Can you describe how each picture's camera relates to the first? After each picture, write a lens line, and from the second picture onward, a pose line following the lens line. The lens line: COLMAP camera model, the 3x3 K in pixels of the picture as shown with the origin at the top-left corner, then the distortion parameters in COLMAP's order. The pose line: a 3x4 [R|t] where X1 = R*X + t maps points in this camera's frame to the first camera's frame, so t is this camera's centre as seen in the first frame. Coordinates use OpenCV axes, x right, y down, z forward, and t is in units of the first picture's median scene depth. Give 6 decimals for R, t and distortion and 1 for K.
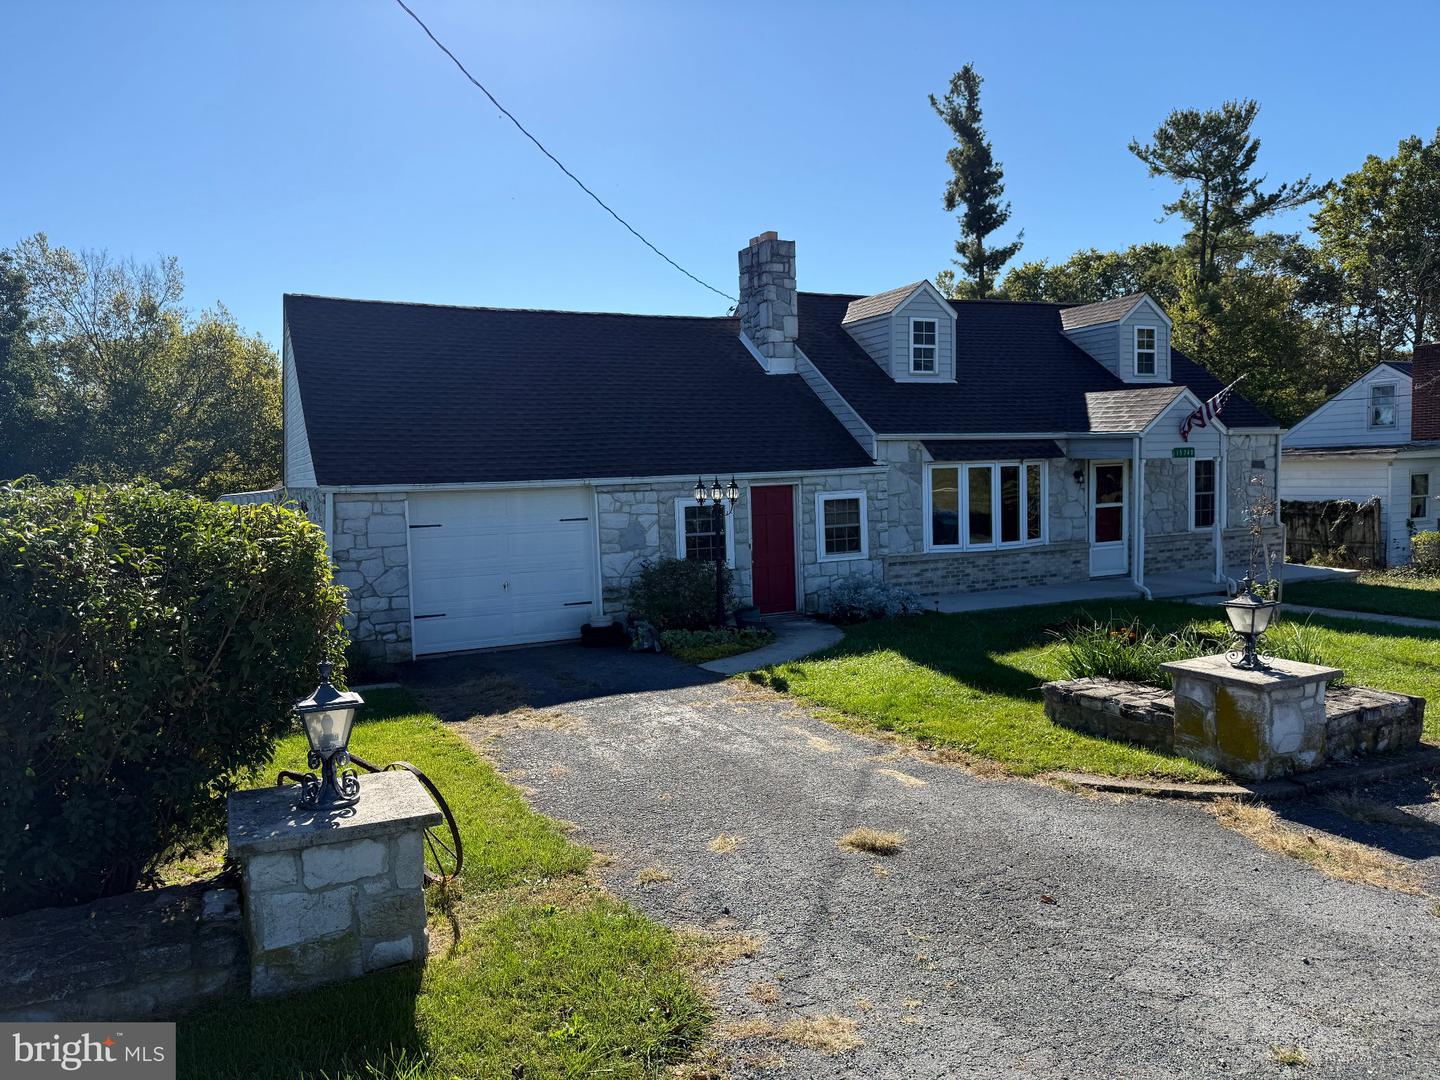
lens RADIAL K [[974.2, 0, 720.0], [0, 974.2, 540.0], [0, 0, 1]] dist [0.081751, -0.108595]
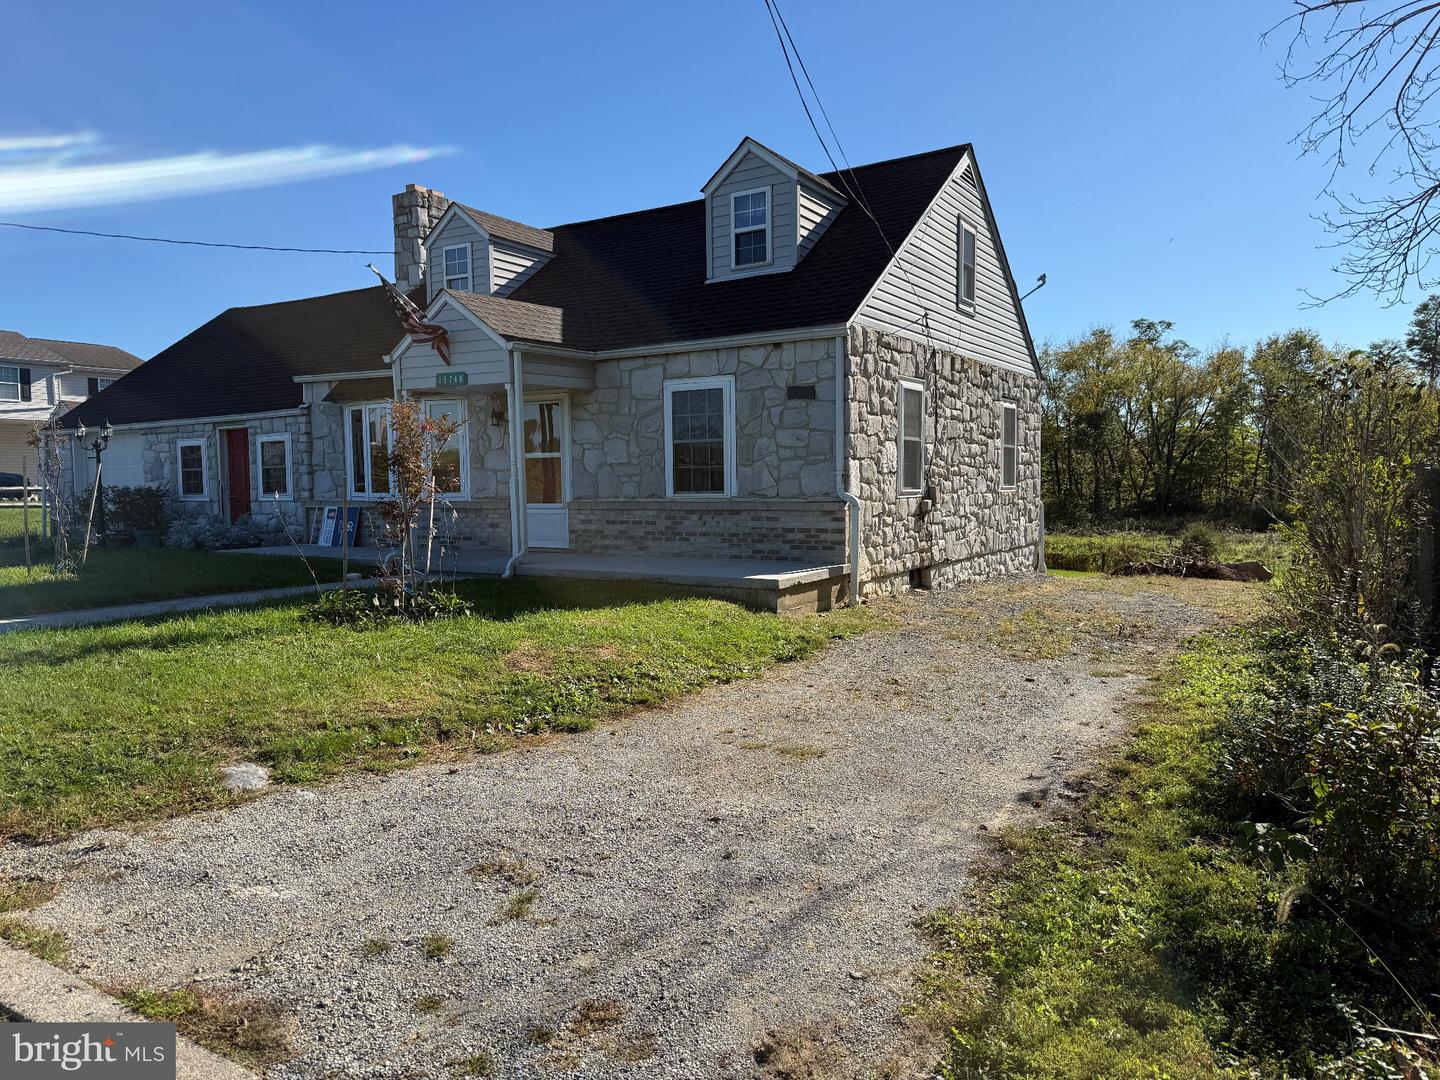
lens RADIAL K [[974.2, 0, 720.0], [0, 974.2, 540.0], [0, 0, 1]] dist [0.081751, -0.108595]
pose [[0.564426, 0.114566, -0.817495, 1.071064], [-0.013601, 0.991479, 0.129558, -0.068506], [0.825372, -0.062007, 0.561175, 0.670264]]
